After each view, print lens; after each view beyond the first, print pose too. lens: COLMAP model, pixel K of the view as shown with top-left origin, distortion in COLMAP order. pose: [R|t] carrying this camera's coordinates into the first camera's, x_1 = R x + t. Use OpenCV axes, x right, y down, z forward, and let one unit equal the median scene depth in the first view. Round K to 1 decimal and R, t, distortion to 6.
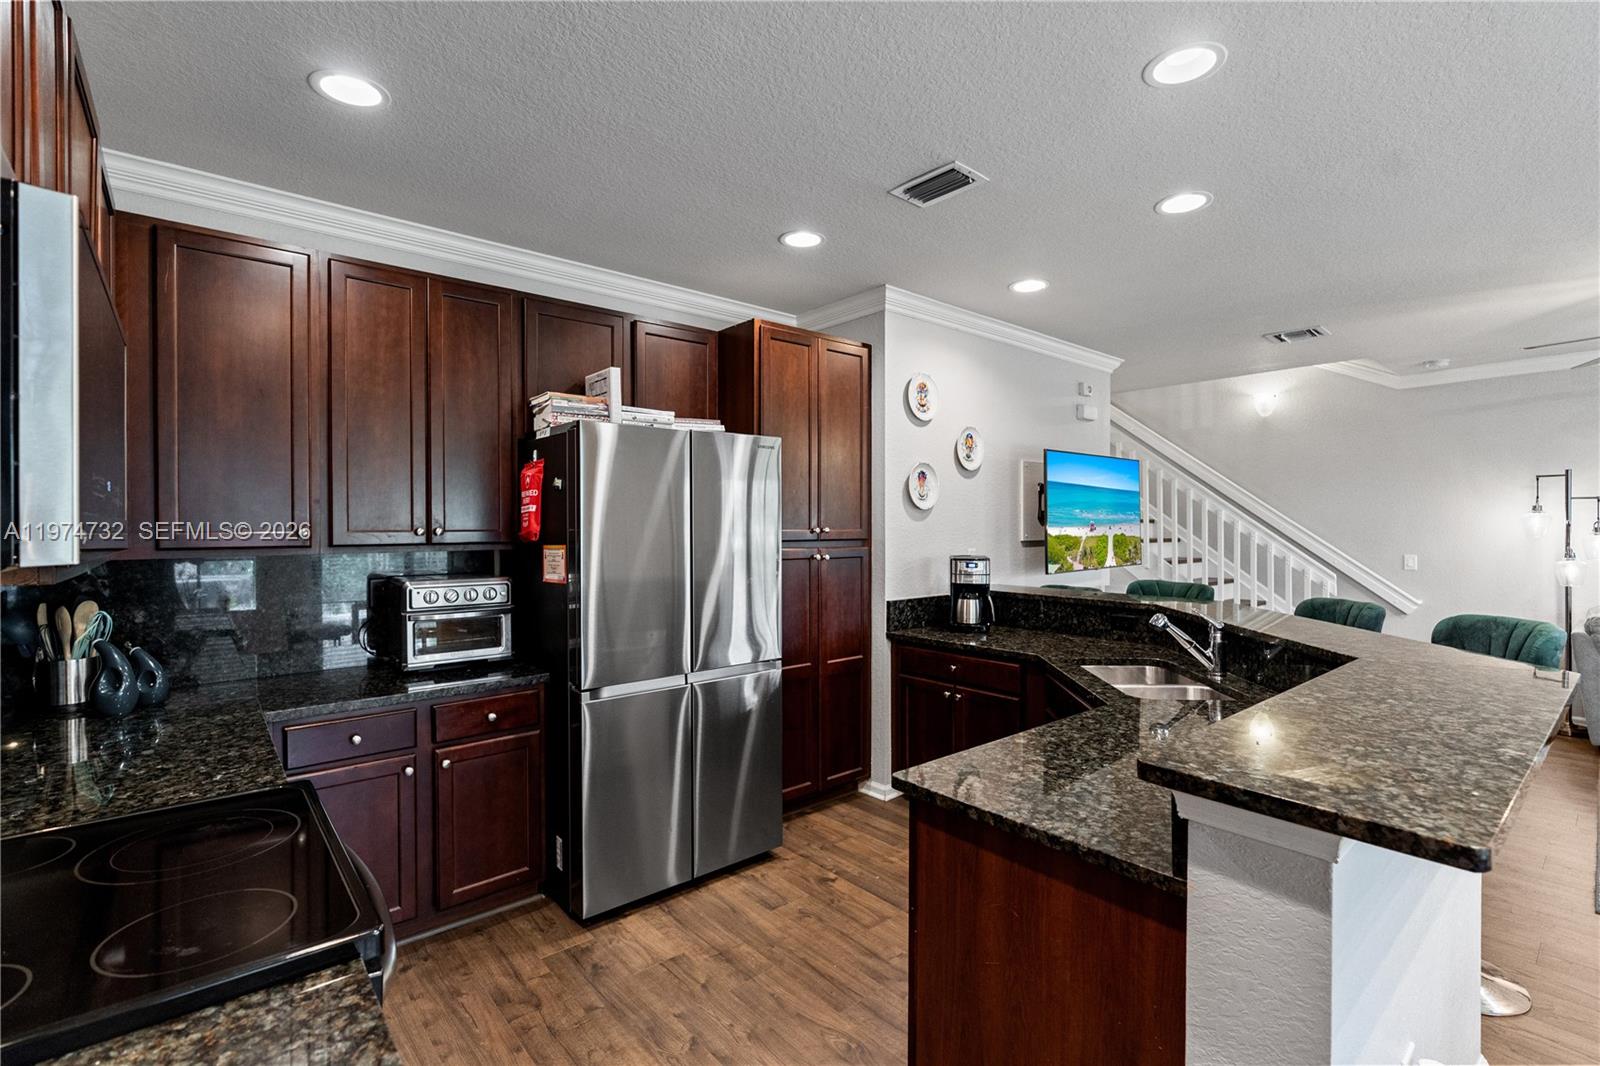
lens RADIAL K [[723.2, 0, 799.4], [0, 723.2, 532.2], [0, 0, 1]] dist [-0.010998, 0.003972]
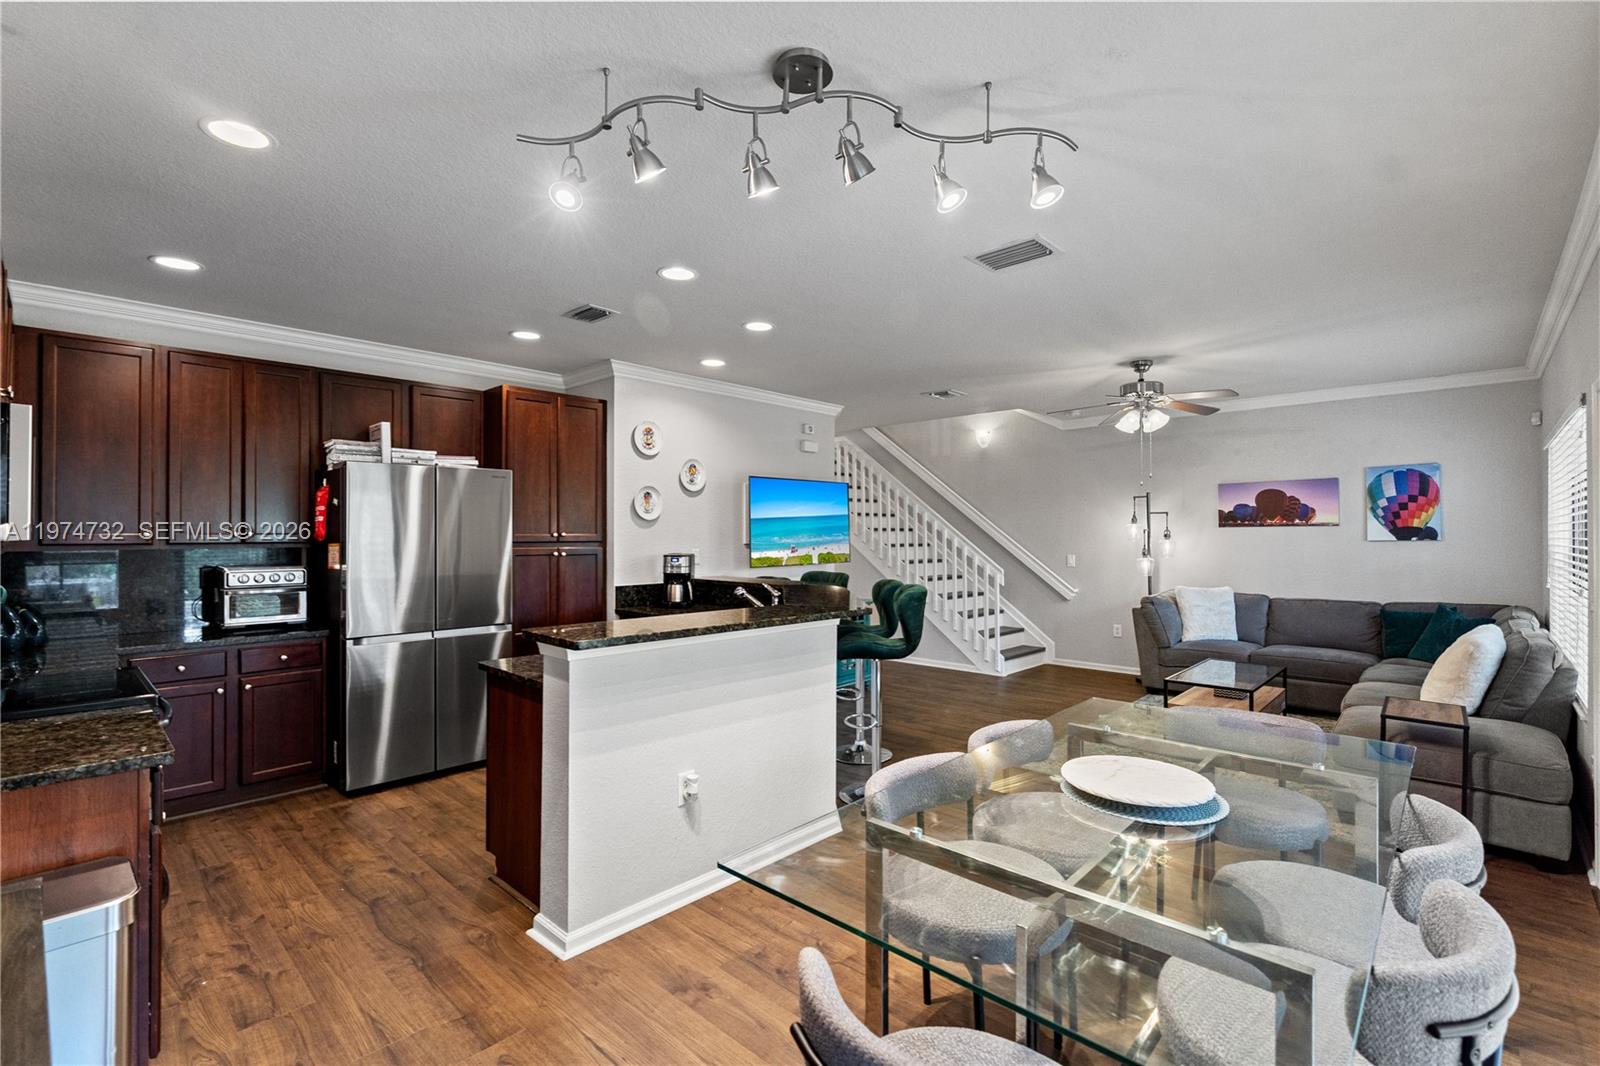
lens RADIAL K [[723.2, 0, 805.9], [0, 723.2, 531.3], [0, 0, 1]] dist [-0.010998, 0.003972]
pose [[0.993866, 0.001593, 0.110580, 0.436381], [-0.000002, 0.999896, -0.014392, 0.013552], [-0.110592, 0.014304, 0.993763, -0.547146]]
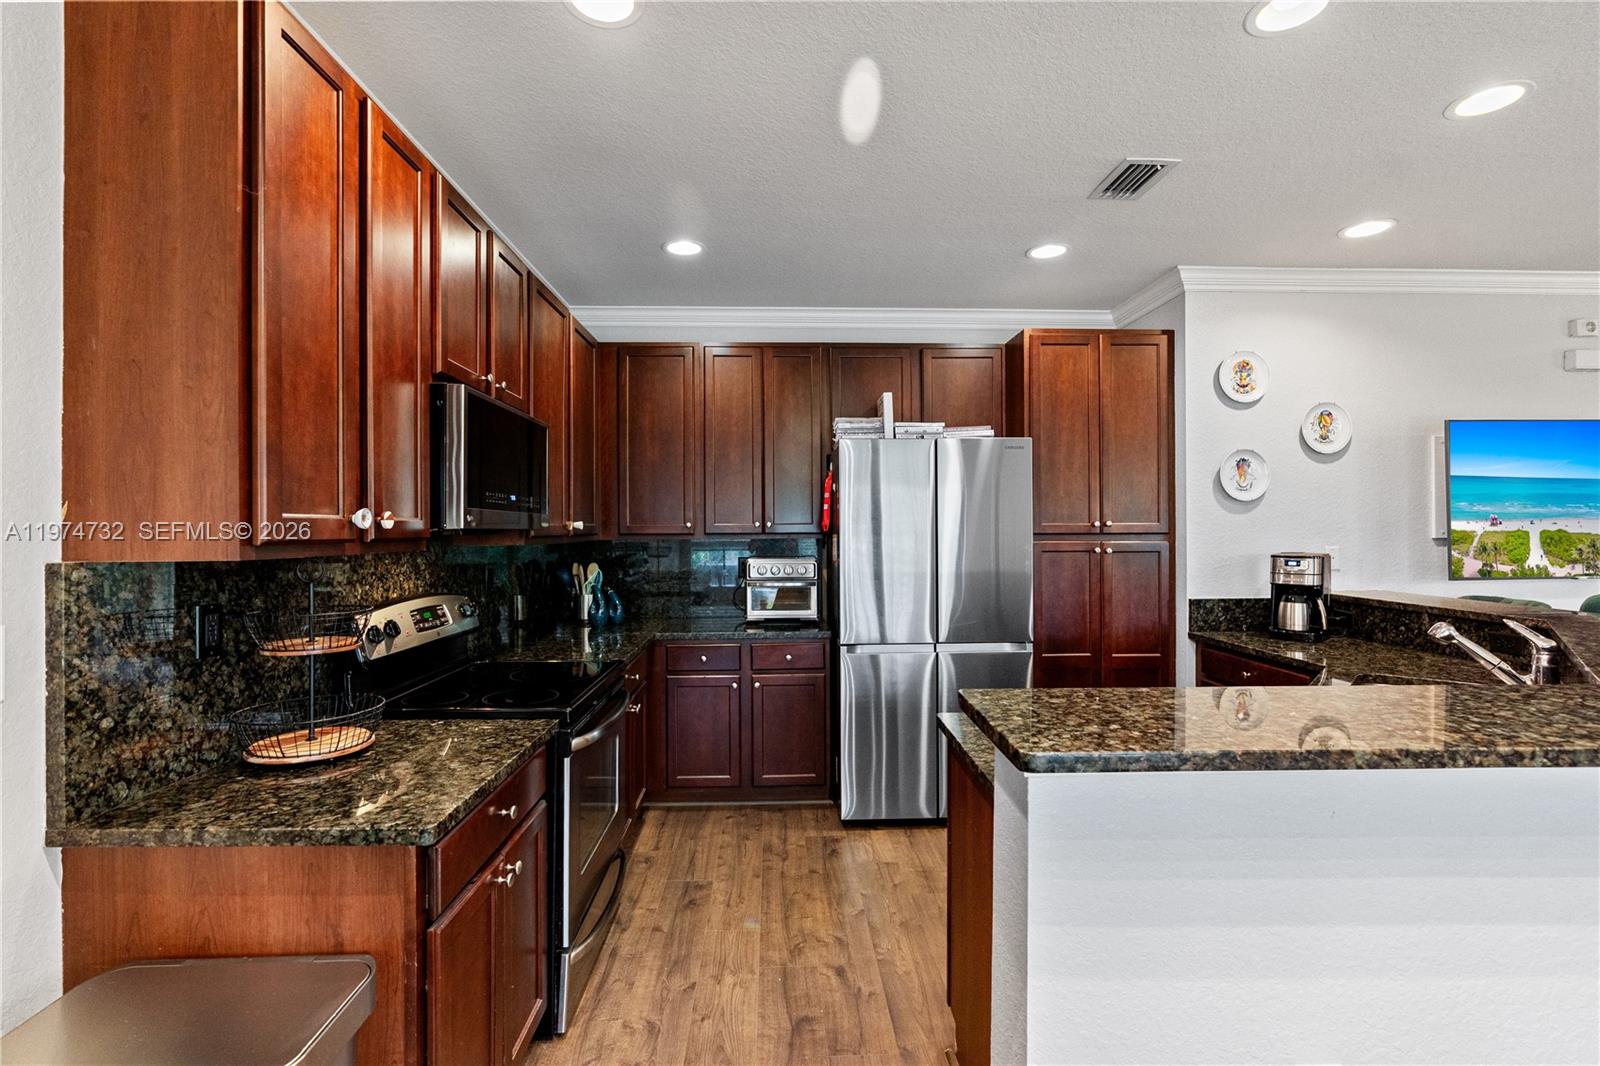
lens RADIAL K [[723.2, 0, 796.6], [0, 723.2, 528.1], [0, 0, 1]] dist [-0.010998, 0.003972]
pose [[0.781205, -0.001521, -0.624273, 0.407945], [-0.004029, 0.999964, -0.007477, 0.015774], [0.624262, 0.008356, 0.781170, -0.070727]]
